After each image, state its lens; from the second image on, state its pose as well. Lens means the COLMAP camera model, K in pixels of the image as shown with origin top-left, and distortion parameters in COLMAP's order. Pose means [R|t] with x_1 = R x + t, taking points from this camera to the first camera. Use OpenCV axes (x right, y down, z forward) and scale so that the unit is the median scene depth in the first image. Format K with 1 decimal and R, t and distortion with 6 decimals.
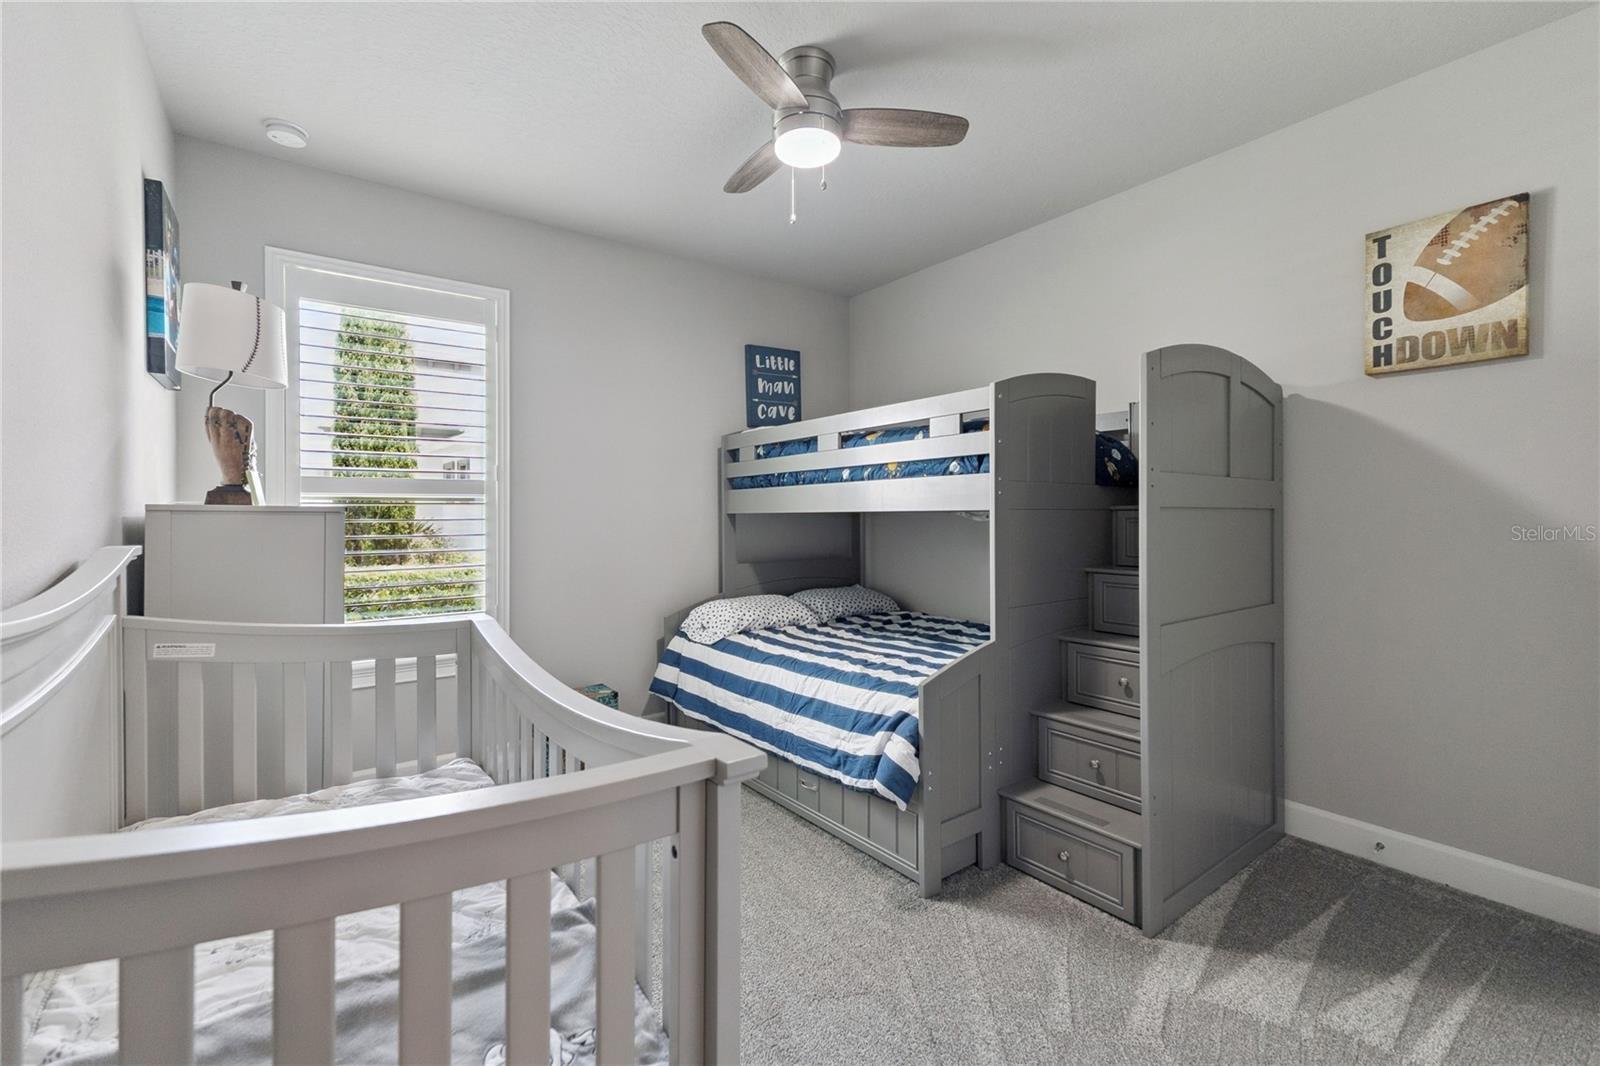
lens RADIAL K [[677.3, 0, 797.6], [0, 677.3, 525.0], [0, 0, 1]] dist [0.003016, -0.000792]
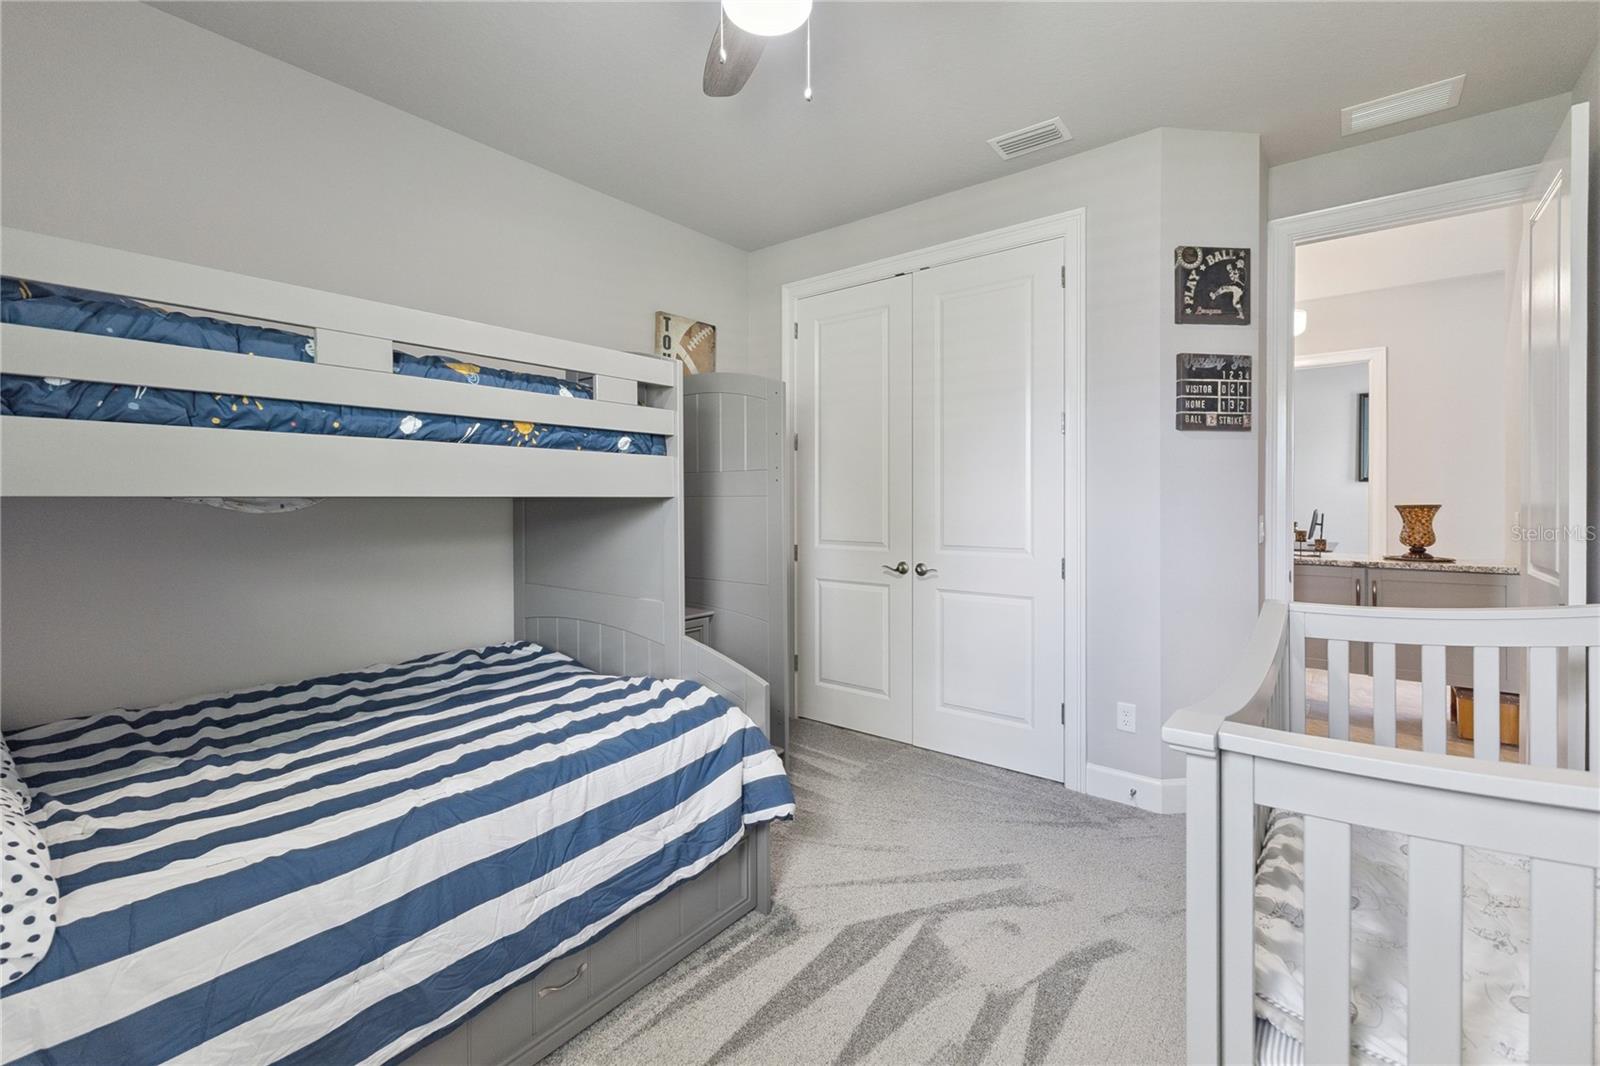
lens RADIAL K [[677.3, 0, 832.0], [0, 677.3, 502.3], [0, 0, 1]] dist [0.003016, -0.000792]
pose [[-0.277488, 0.002362, 0.960726, -0.606981], [0.018953, 0.999816, 0.003016, -0.011867], [-0.960542, 0.019046, -0.277482, 0.961536]]
